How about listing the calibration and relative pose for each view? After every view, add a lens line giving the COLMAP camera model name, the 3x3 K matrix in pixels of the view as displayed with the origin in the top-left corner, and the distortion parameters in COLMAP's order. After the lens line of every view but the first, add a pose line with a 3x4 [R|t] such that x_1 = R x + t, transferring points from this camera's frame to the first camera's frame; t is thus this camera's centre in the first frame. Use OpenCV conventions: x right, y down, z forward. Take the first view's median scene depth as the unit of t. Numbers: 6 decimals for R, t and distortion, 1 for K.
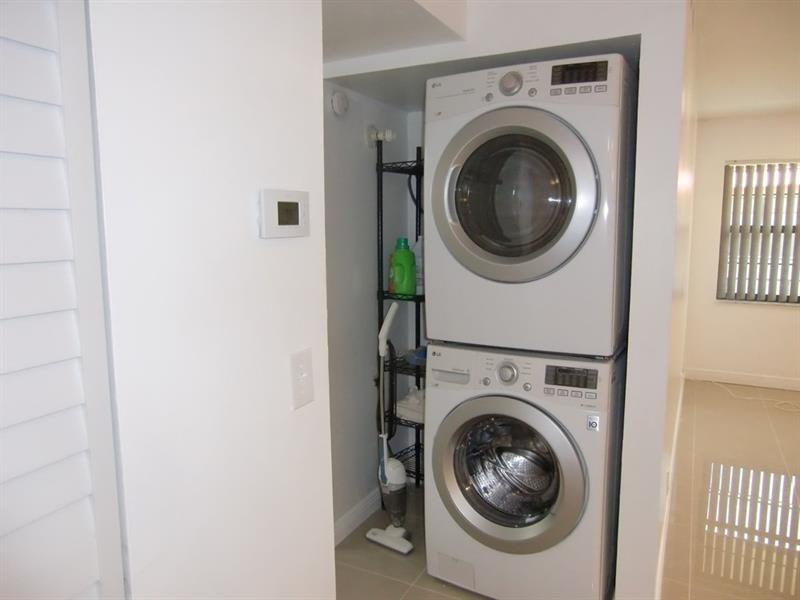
lens RADIAL K [[546.3, 0, 397.9], [0, 546.3, 296.1], [0, 0, 1]] dist [-0.029418, 0.005257]
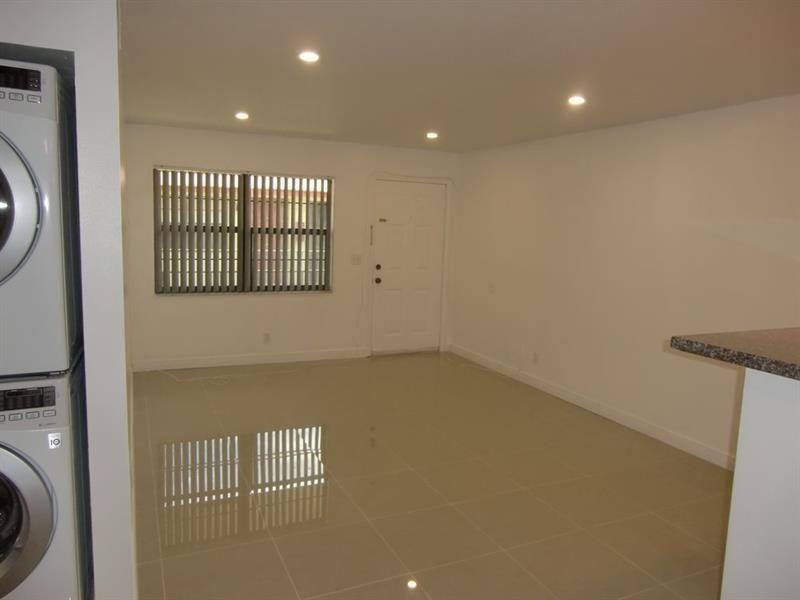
lens RADIAL K [[546.3, 0, 397.9], [0, 546.3, 296.1], [0, 0, 1]] dist [-0.029418, 0.005257]
pose [[0.575250, -0.070959, 0.814894, -0.058421], [0.060895, 0.997181, 0.043844, -0.030662], [-0.815708, 0.024402, 0.577950, -0.077162]]
